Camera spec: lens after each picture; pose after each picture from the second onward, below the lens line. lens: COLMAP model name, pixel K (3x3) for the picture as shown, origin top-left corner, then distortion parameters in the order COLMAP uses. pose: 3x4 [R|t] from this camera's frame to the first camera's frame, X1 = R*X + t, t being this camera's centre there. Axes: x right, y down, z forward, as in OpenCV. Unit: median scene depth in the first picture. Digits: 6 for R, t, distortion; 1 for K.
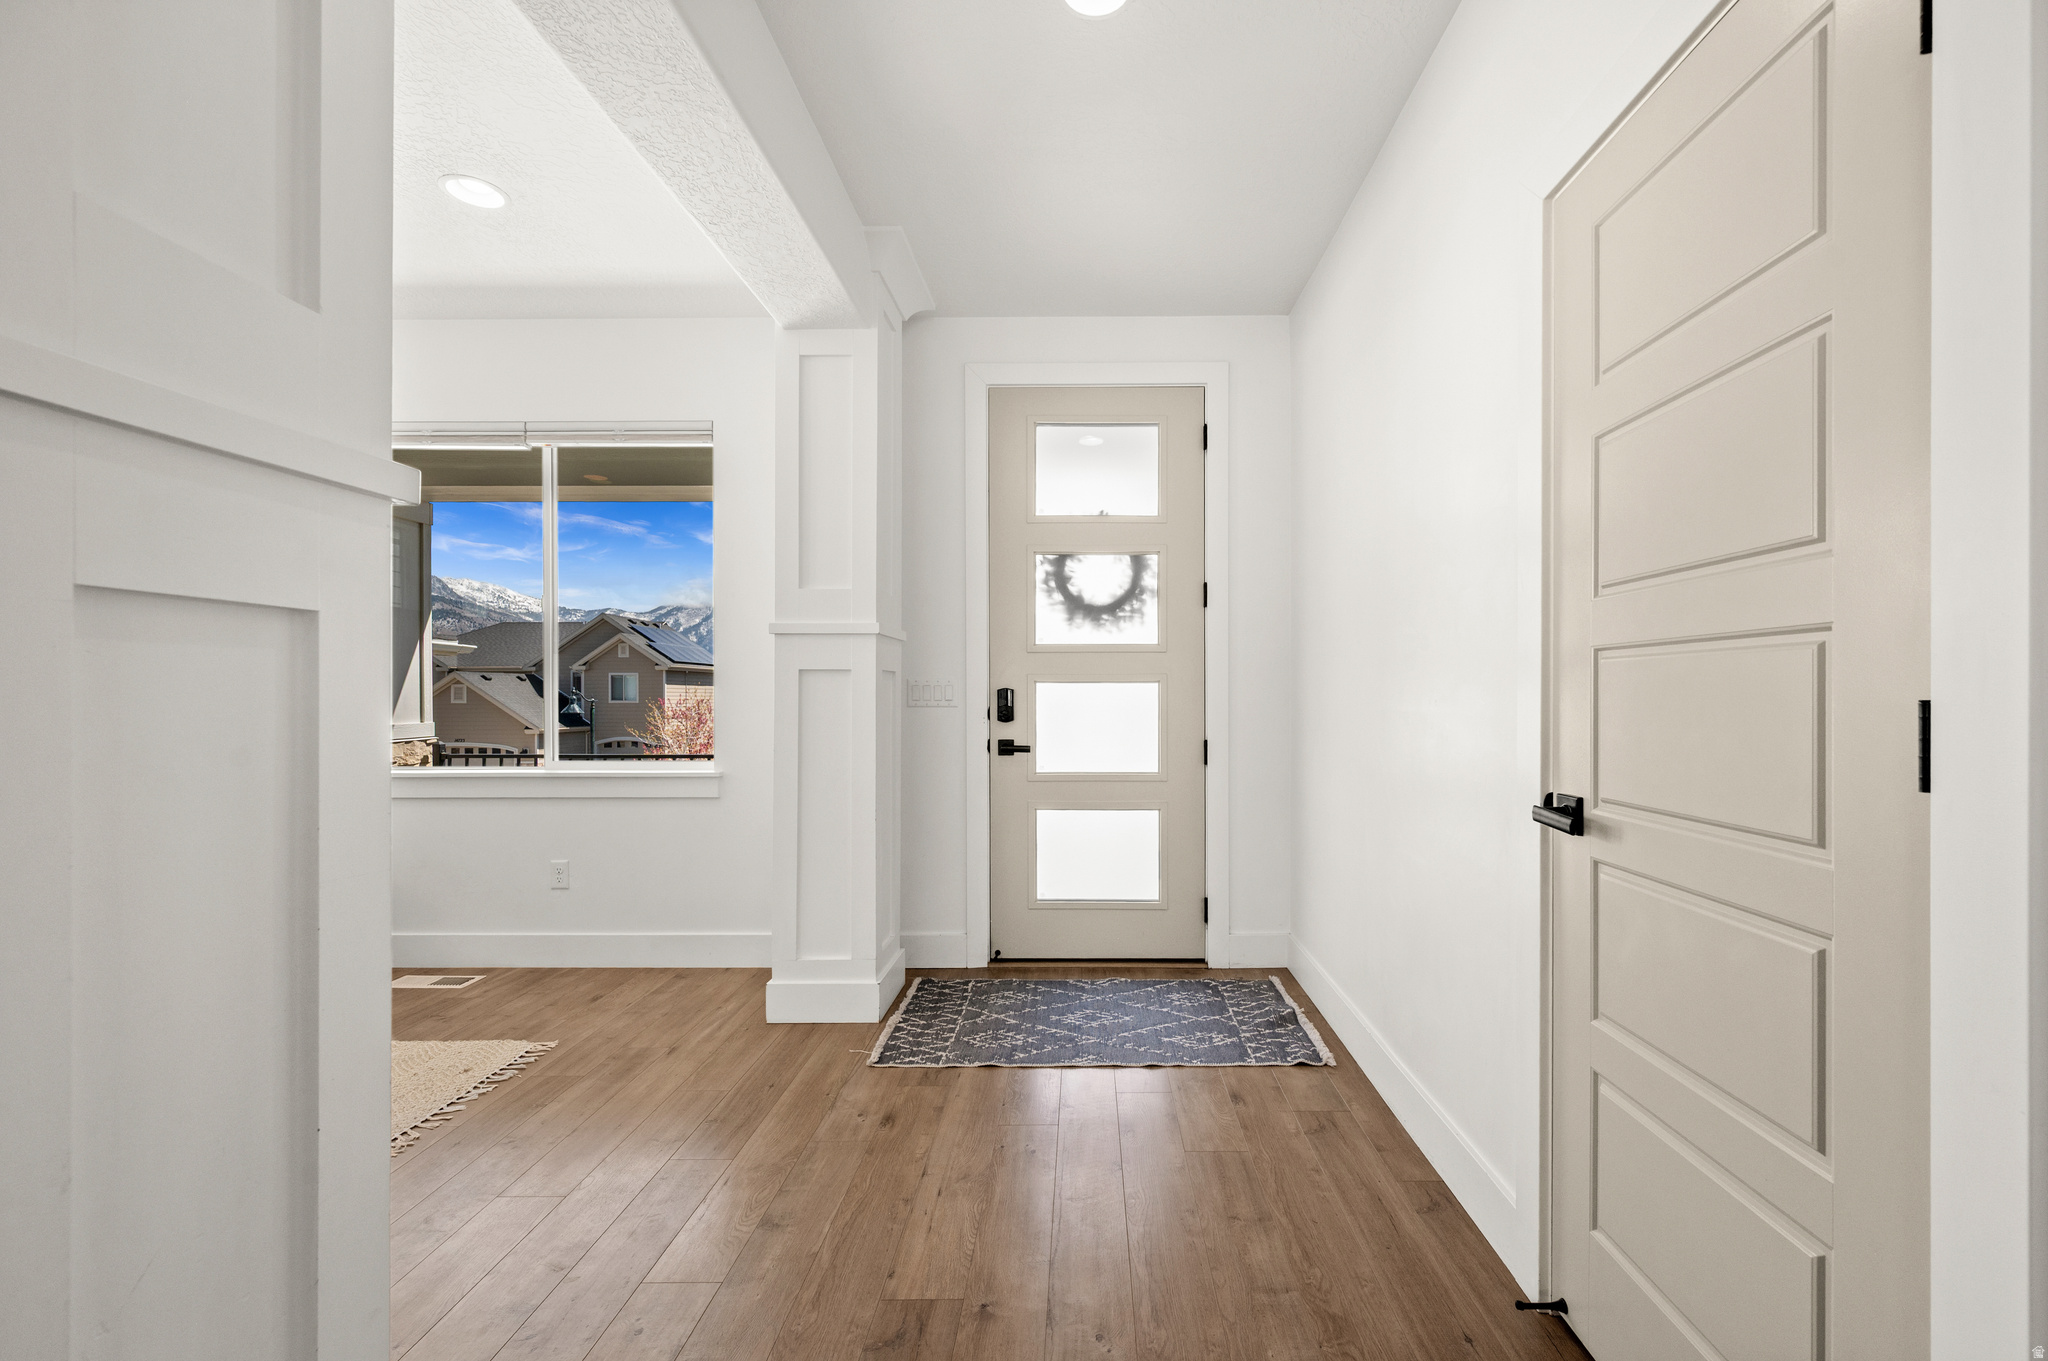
lens RADIAL K [[832.6, 0, 1081.5], [0, 832.6, 694.0], [0, 0, 1]] dist [-0.003875, -0.000850]
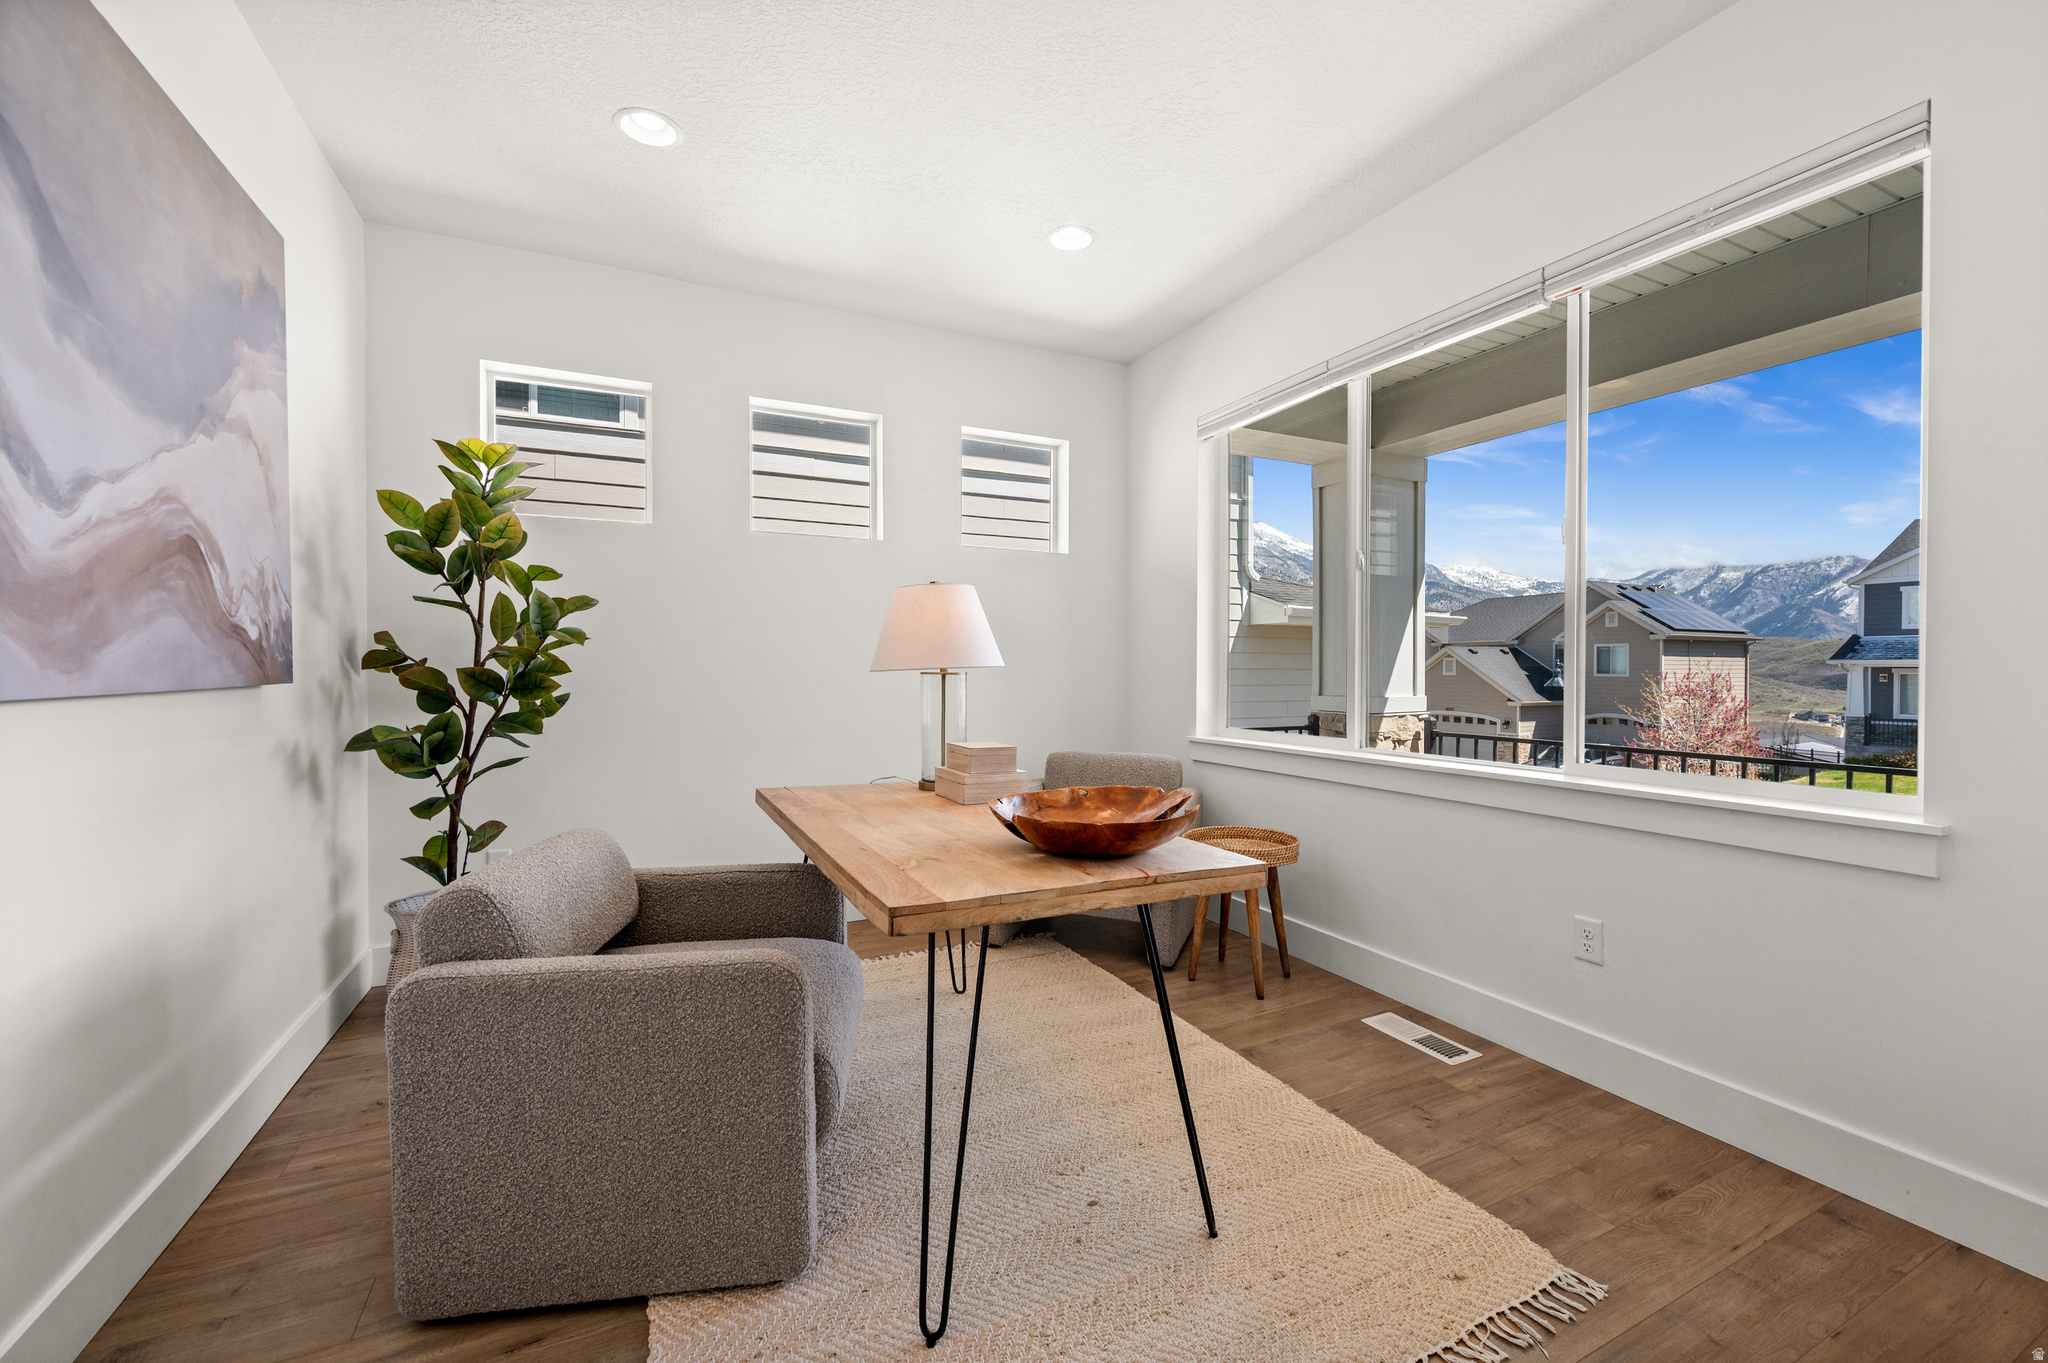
lens RADIAL K [[832.6, 0, 1014.5], [0, 832.6, 684.5], [0, 0, 1]] dist [-0.003875, -0.000850]
pose [[0.431807, 0.017338, -0.901800, -0.142800], [0.001583, 0.999799, 0.019980, 0.000469], [0.901965, -0.010055, 0.431692, 0.187686]]
